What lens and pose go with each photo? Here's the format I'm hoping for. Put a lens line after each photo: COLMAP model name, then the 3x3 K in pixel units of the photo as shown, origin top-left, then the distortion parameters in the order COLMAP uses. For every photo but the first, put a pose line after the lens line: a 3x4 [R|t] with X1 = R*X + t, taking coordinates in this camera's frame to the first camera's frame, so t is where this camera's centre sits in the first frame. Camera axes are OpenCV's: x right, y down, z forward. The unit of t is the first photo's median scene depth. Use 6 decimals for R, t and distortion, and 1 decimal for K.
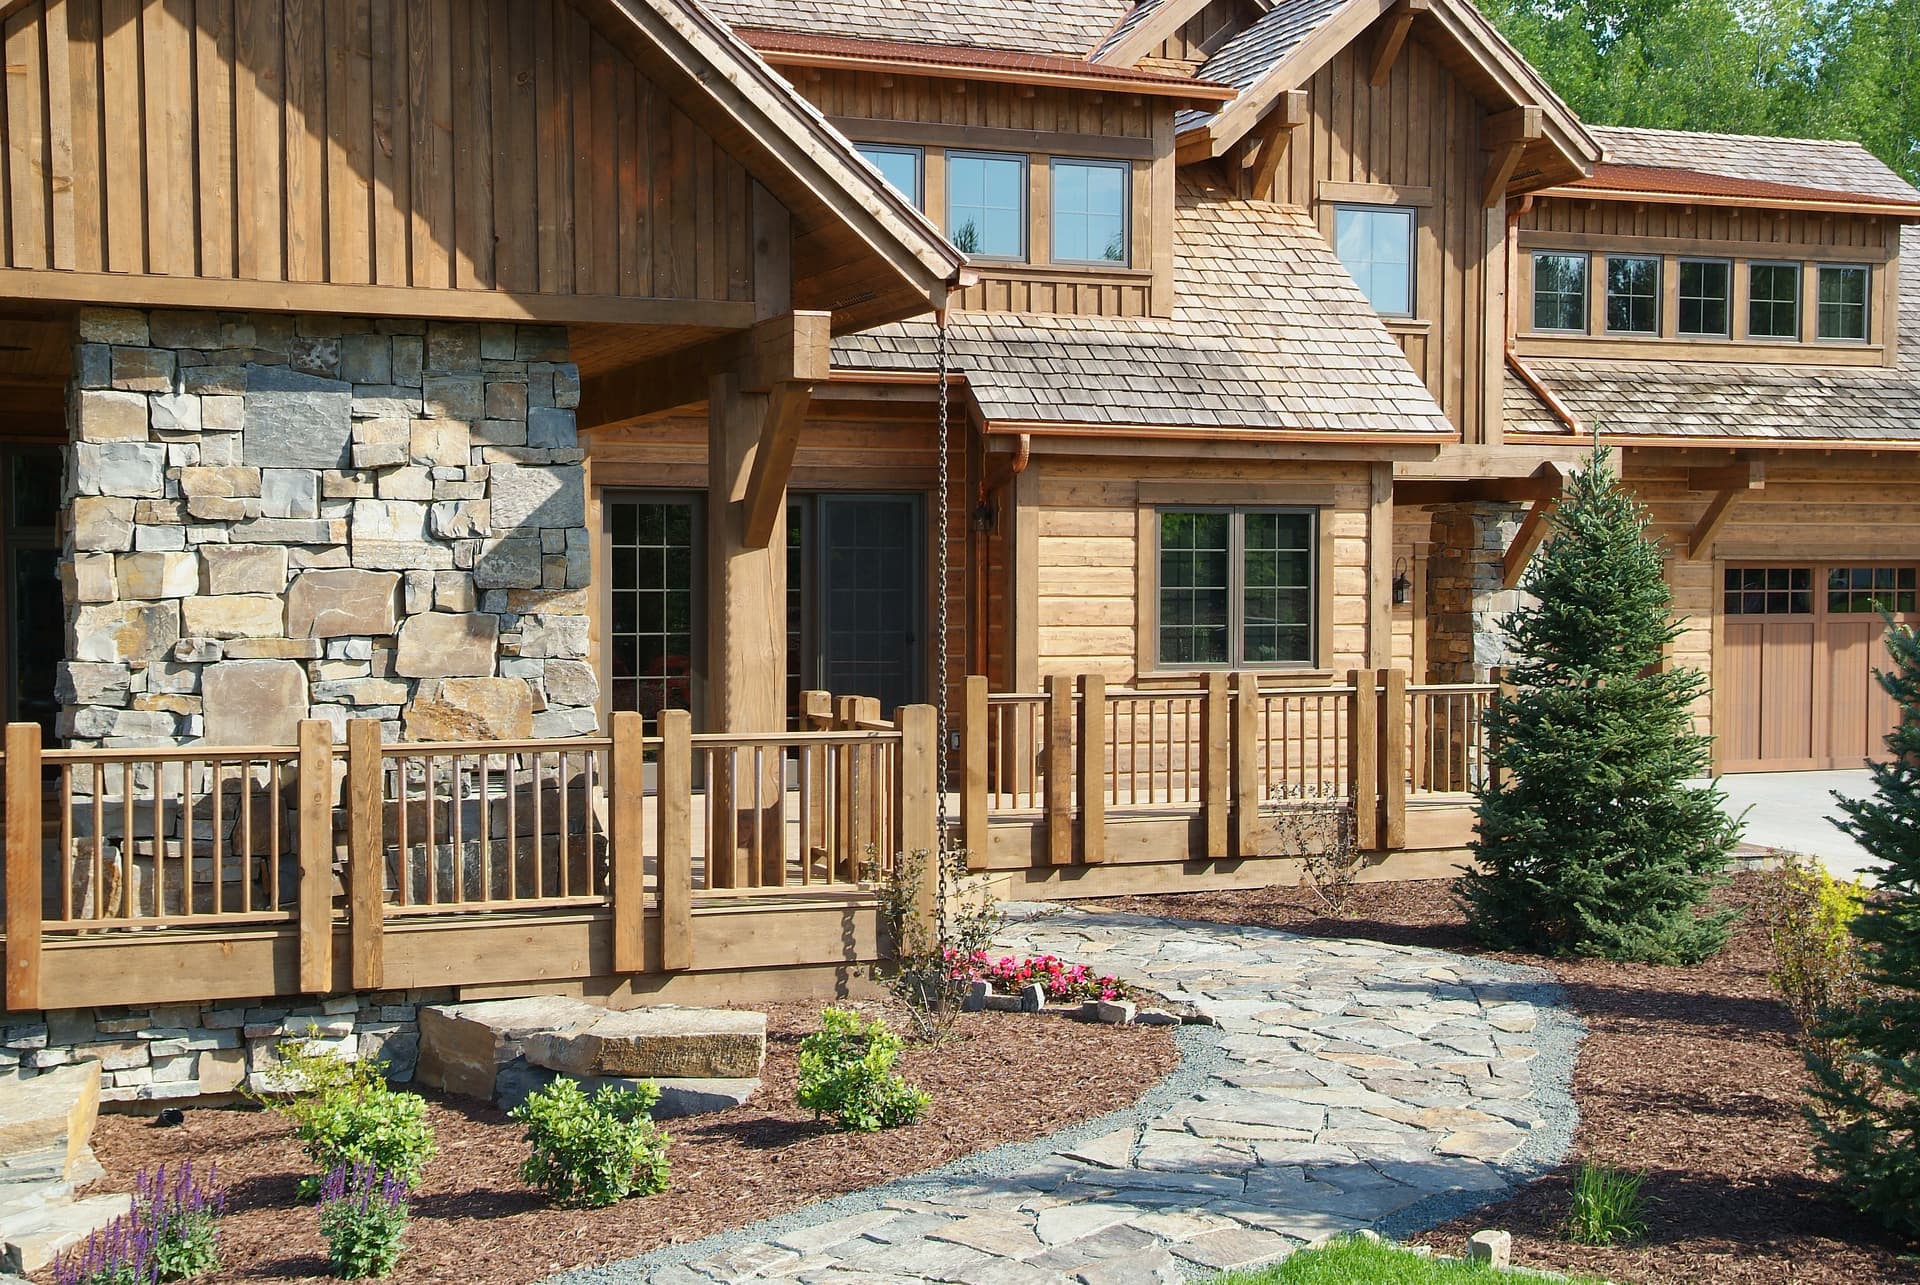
lens RADIAL K [[2552.2, 0, 960.0], [0, 2552.2, 642.5], [0, 0, 1]] dist [0.012487, 0.398298]
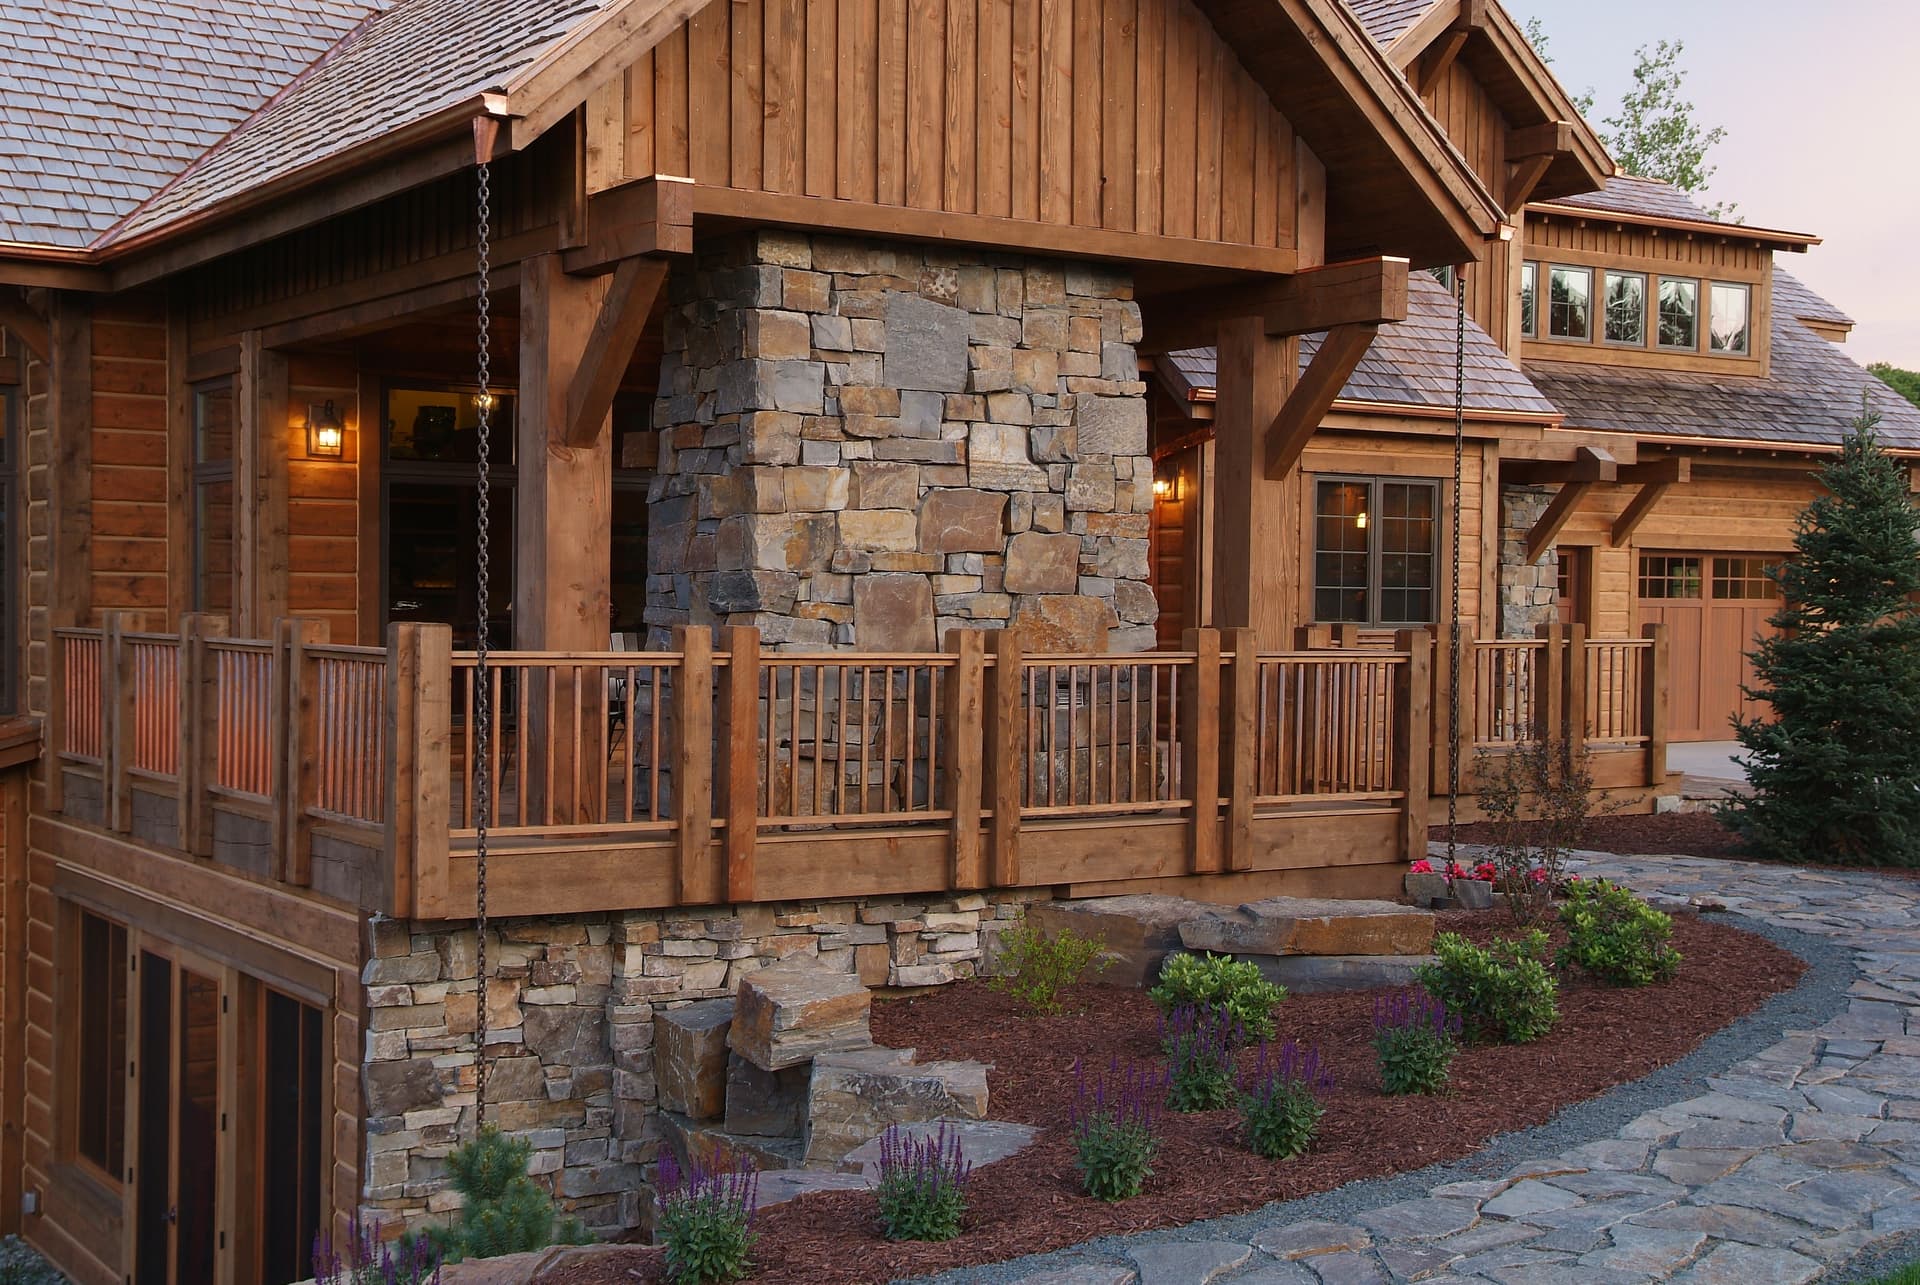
lens RADIAL K [[2552.2, 0, 960.0], [0, 2552.2, 642.5], [0, 0, 1]] dist [0.012487, 0.398298]
pose [[0.979319, 0.005862, 0.202238, -0.454104], [-0.003726, 0.999933, -0.010939, 0.046098], [-0.202289, 0.009959, 0.979275, -0.024407]]
